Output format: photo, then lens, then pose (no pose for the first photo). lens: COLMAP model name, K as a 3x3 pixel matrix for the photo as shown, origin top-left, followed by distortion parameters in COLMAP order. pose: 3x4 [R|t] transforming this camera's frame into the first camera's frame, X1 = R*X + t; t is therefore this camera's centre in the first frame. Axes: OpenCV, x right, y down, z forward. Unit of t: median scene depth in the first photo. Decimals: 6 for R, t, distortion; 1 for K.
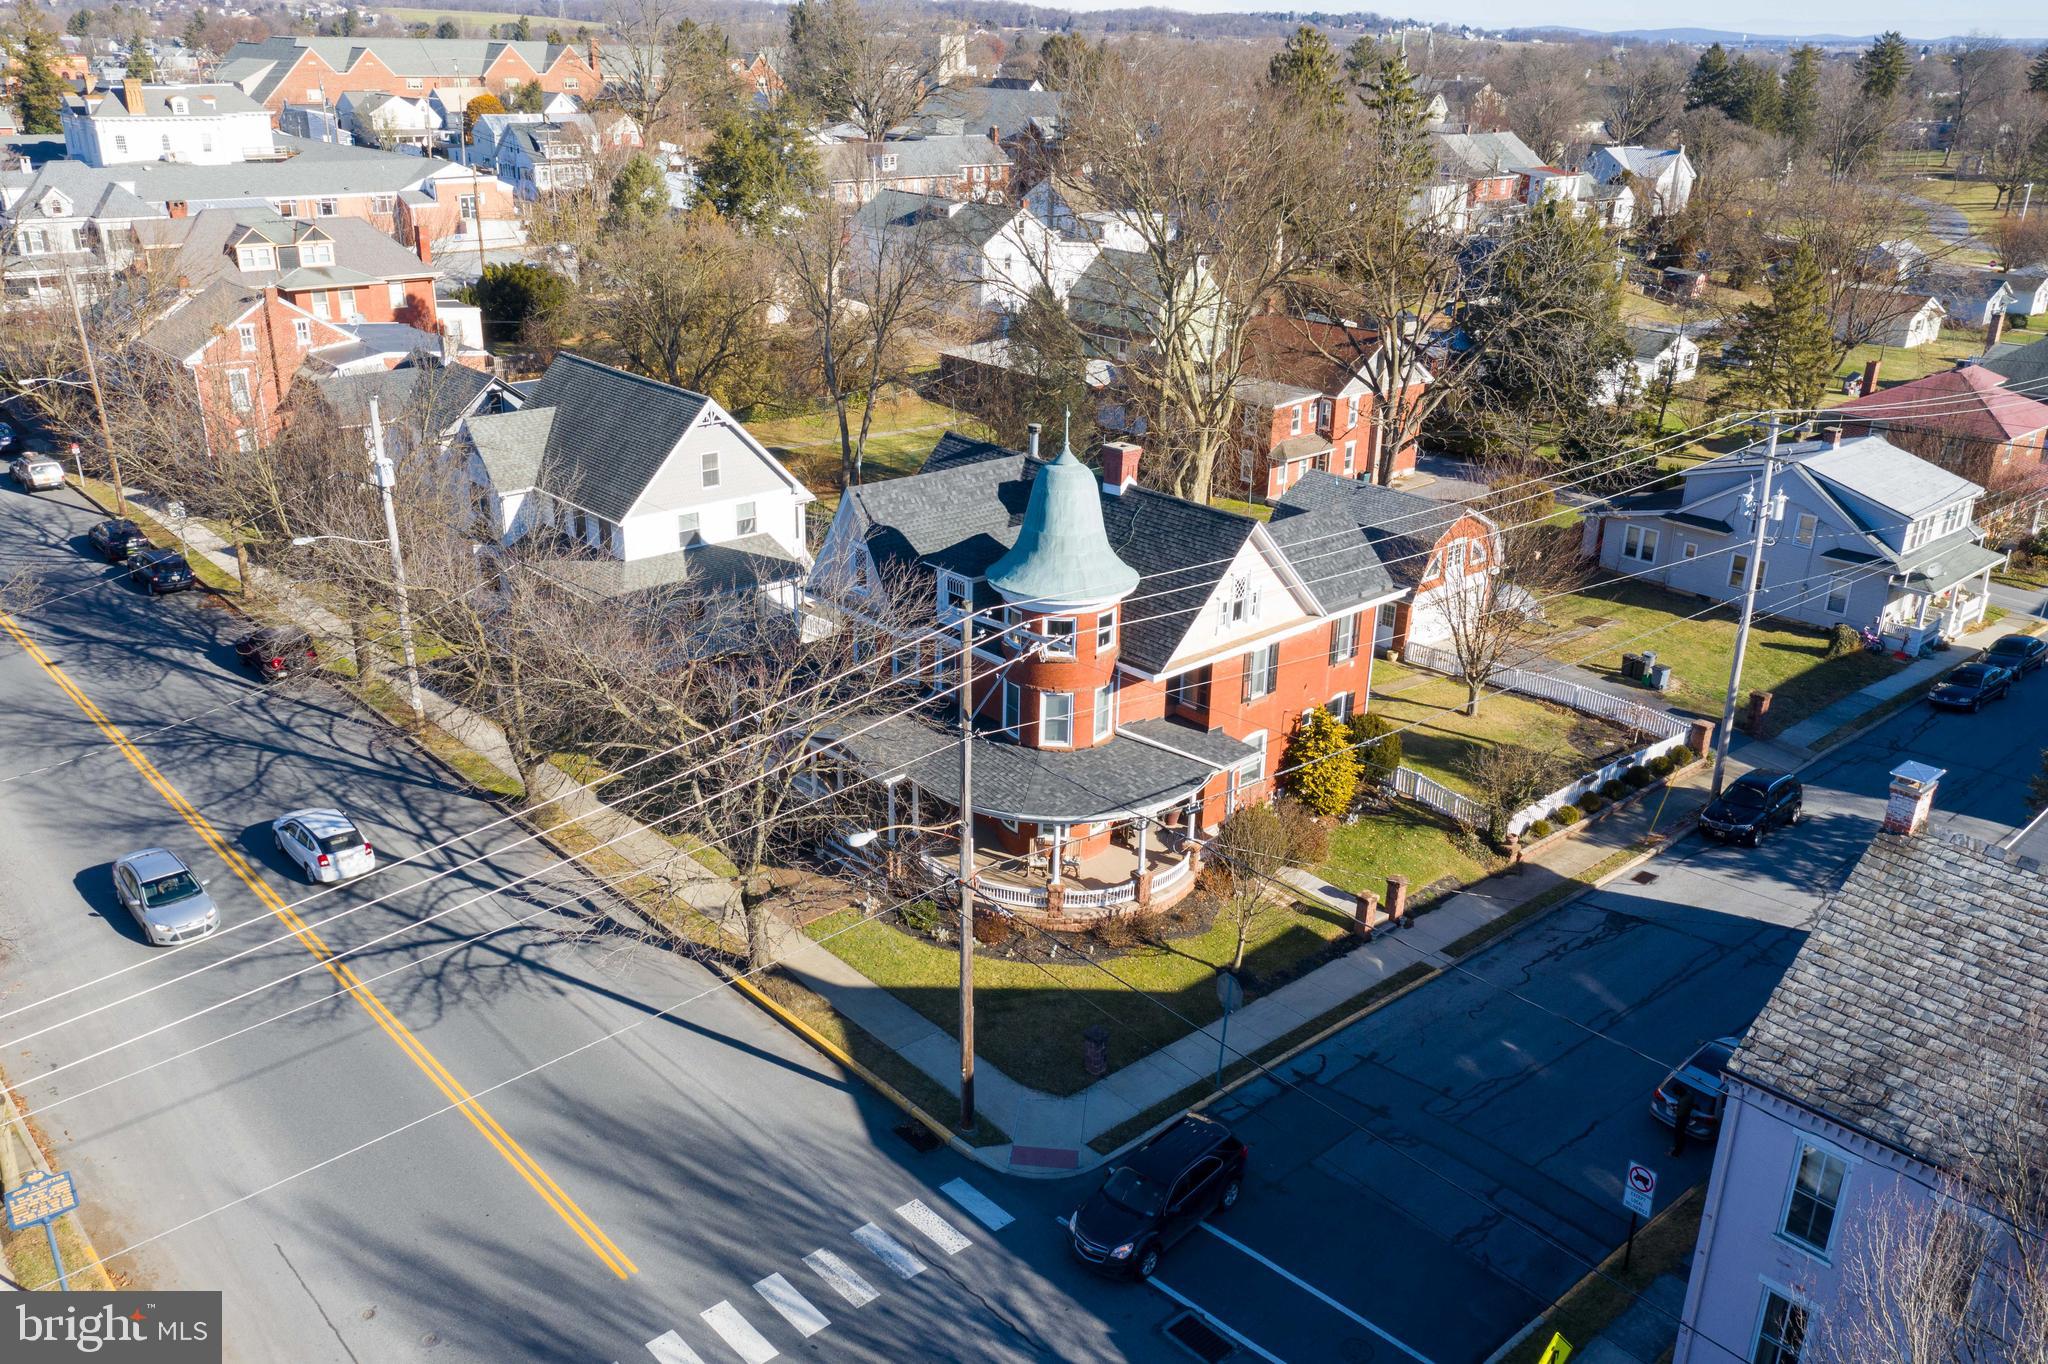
lens RADIAL K [[1627.6, 0, 1024.0], [0, 1627.6, 682.0], [0, 0, 1]] dist [0.009346, -0.000300]
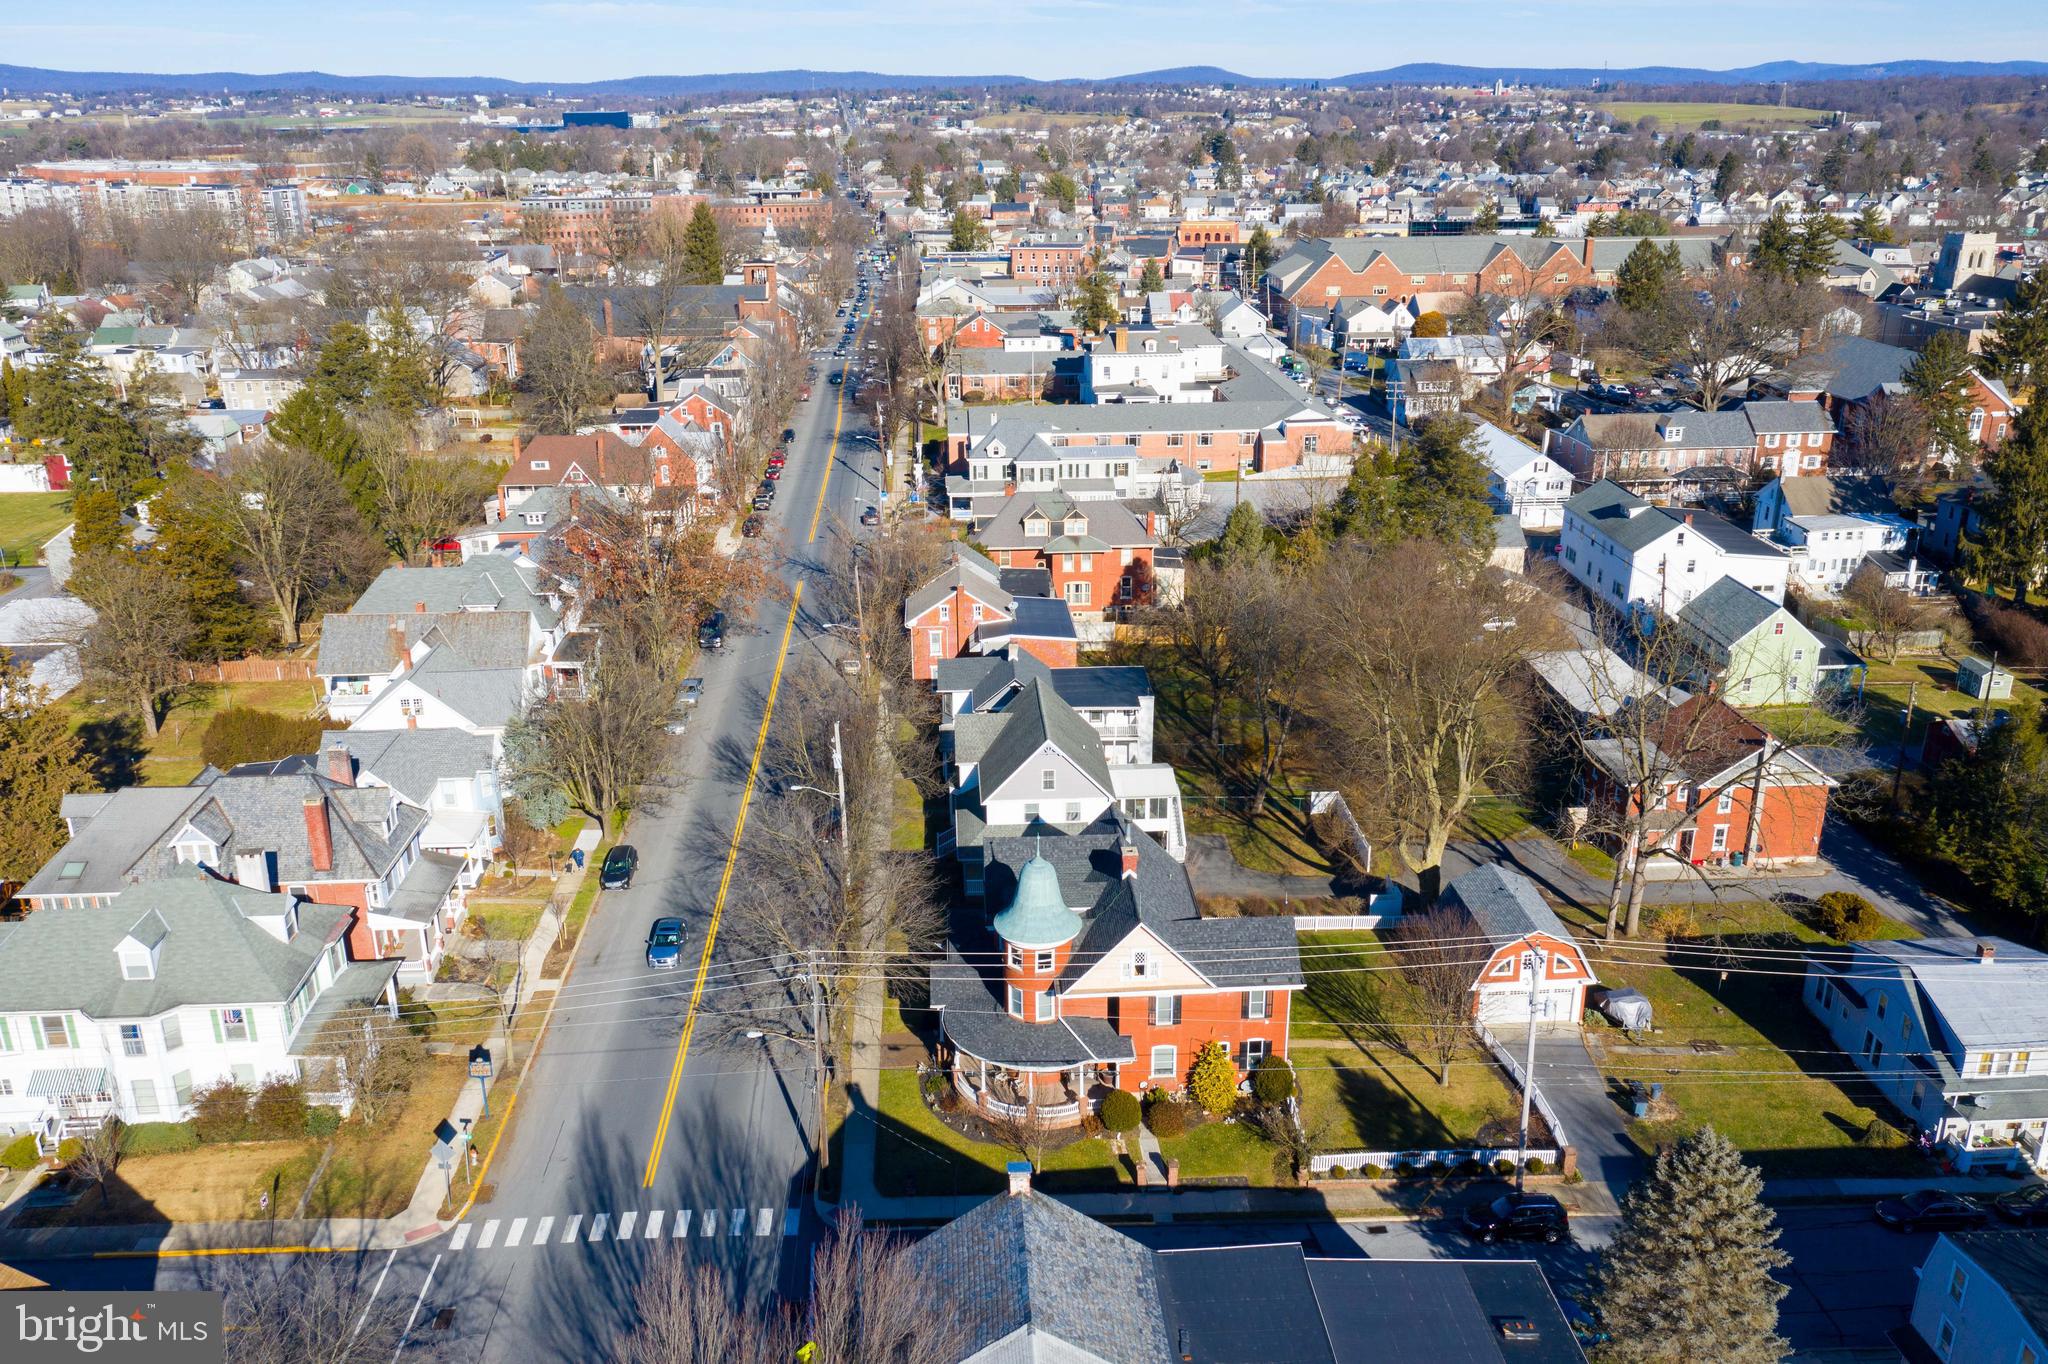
lens RADIAL K [[1638.7, 0, 1024.0], [0, 1638.7, 682.0], [0, 0, 1]] dist [-0.021958, -0.001692]
pose [[0.773743, 0.185643, -0.605689, 0.876805], [-0.210509, 0.977114, 0.030569, -0.314044], [0.597502, 0.103851, 0.795114, -0.364749]]
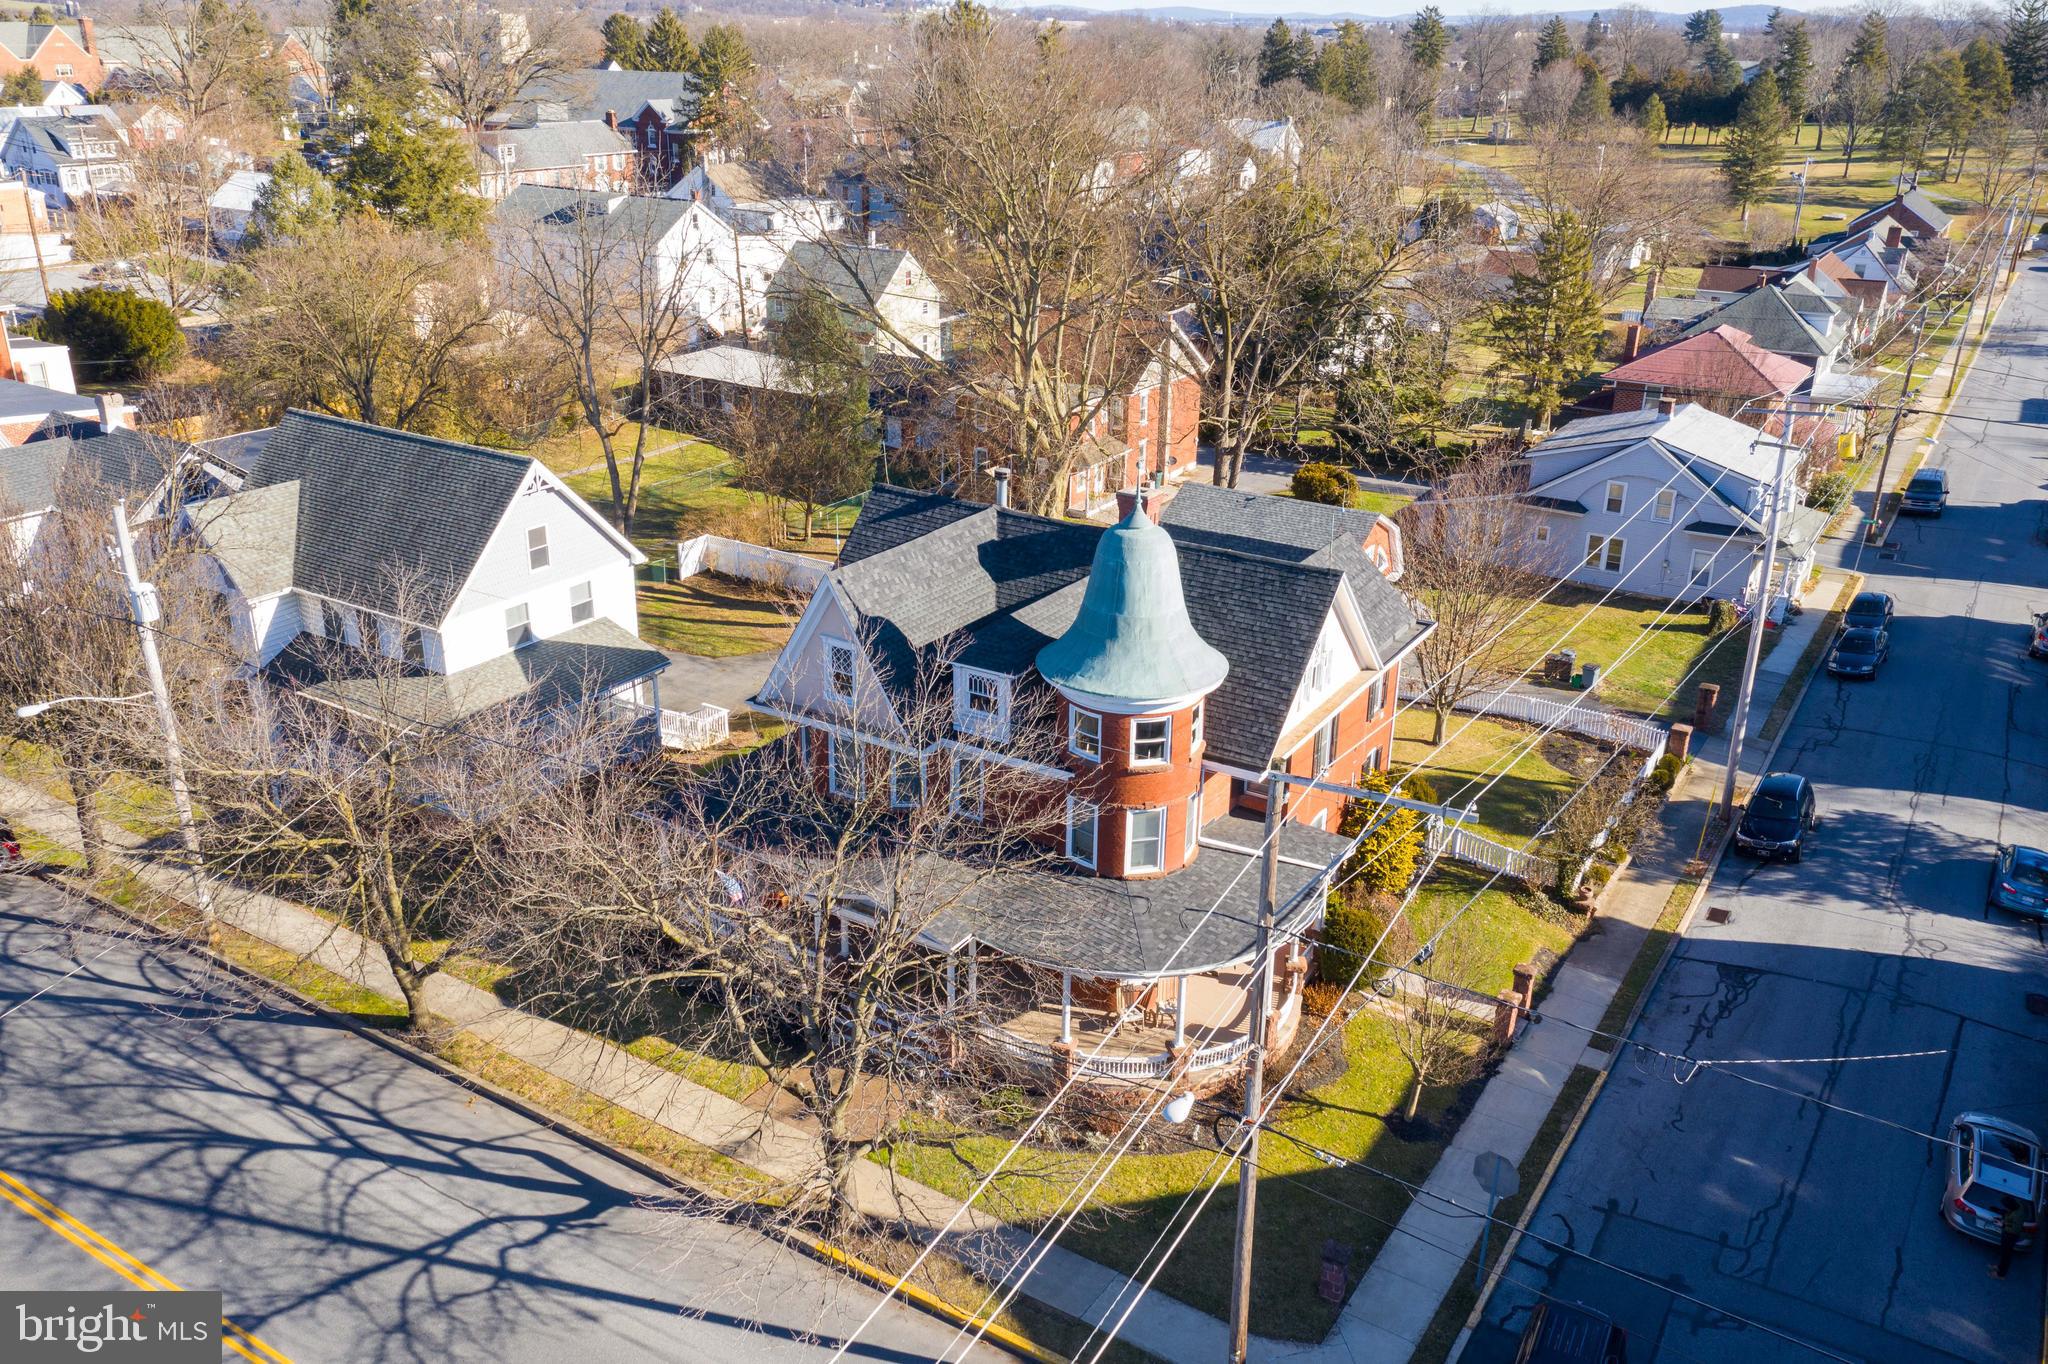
lens RADIAL K [[1627.6, 0, 1024.0], [0, 1627.6, 682.0], [0, 0, 1]] dist [0.009346, -0.000300]
pose [[0.963247, -0.107231, 0.246287, -0.194840], [0.104532, 0.994231, 0.024046, -0.069069], [-0.247444, 0.002583, 0.968899, 0.196319]]
